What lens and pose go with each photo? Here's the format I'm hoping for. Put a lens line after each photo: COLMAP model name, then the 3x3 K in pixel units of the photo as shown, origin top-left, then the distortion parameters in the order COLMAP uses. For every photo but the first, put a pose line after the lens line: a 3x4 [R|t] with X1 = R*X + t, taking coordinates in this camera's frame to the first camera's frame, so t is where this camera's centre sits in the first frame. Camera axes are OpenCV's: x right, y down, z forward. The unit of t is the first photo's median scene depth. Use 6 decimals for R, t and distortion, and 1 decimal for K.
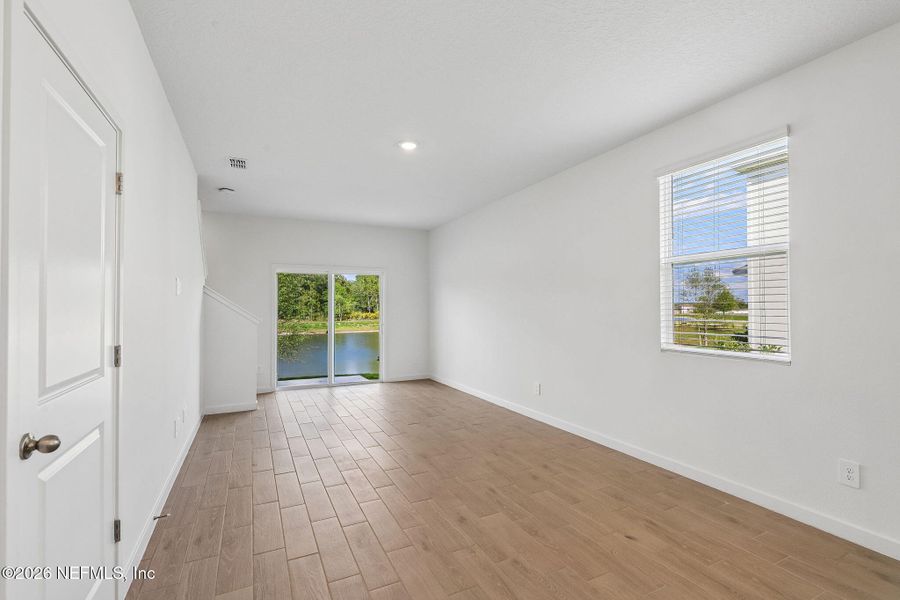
lens RADIAL K [[405.8, 0, 452.1], [0, 405.8, 305.8], [0, 0, 1]] dist [0.007959, -0.000002]
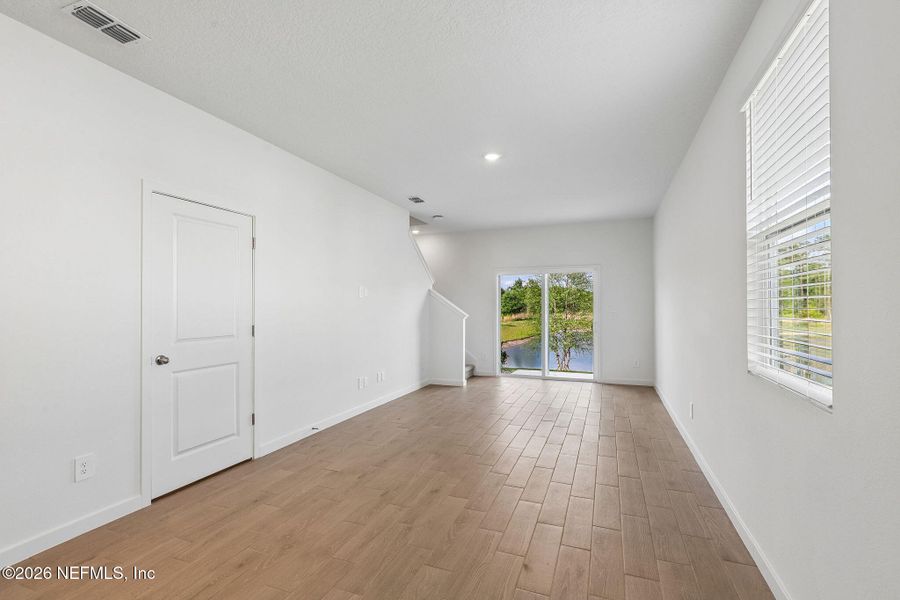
lens RADIAL K [[405.8, 0, 452.1], [0, 405.8, 305.8], [0, 0, 1]] dist [0.007959, -0.000002]
pose [[0.674398, -0.001784, -0.738366, 0.515661], [0.006209, 0.999975, 0.003255, 0.000053], [0.738342, -0.006779, 0.674393, 0.153309]]
